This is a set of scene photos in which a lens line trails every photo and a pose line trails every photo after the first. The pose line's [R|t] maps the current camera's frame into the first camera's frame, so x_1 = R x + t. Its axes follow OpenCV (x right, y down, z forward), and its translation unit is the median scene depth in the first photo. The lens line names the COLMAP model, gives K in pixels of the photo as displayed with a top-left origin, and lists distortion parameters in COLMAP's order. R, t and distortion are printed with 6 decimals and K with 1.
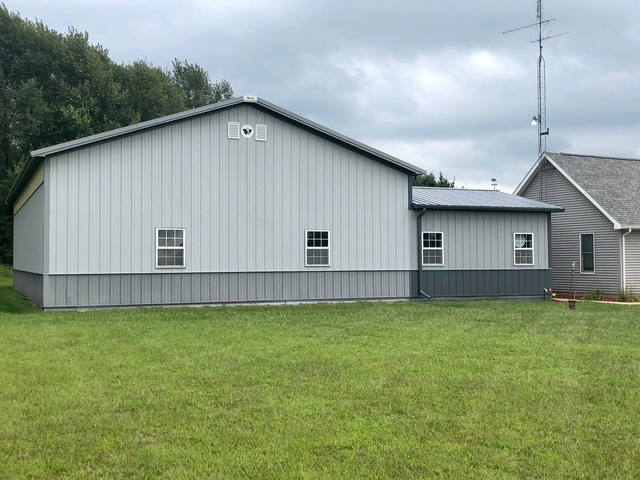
lens RADIAL K [[726.7, 0, 320.0], [0, 726.7, 237.7], [0, 0, 1]] dist [0.021583, 0.000000]
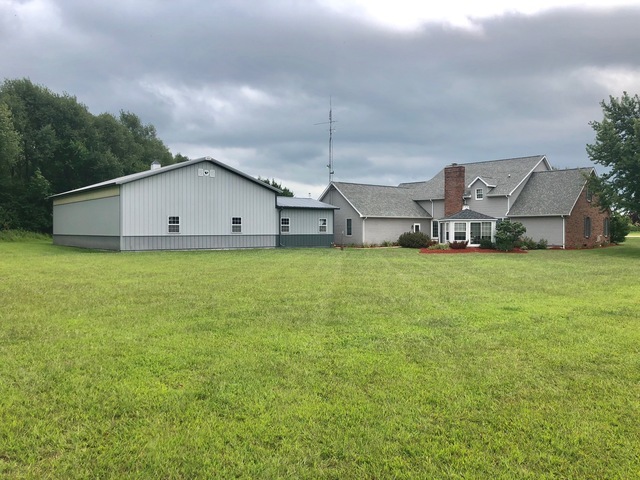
lens RADIAL K [[525.0, 0, 319.4], [0, 525.0, 239.1], [0, 0, 1]] dist [0.032084, -0.047234]
pose [[0.960672, -0.001682, 0.277680, -0.203080], [-0.011736, 0.998842, 0.046651, -0.020337], [-0.277437, -0.048075, 0.959540, -0.628467]]
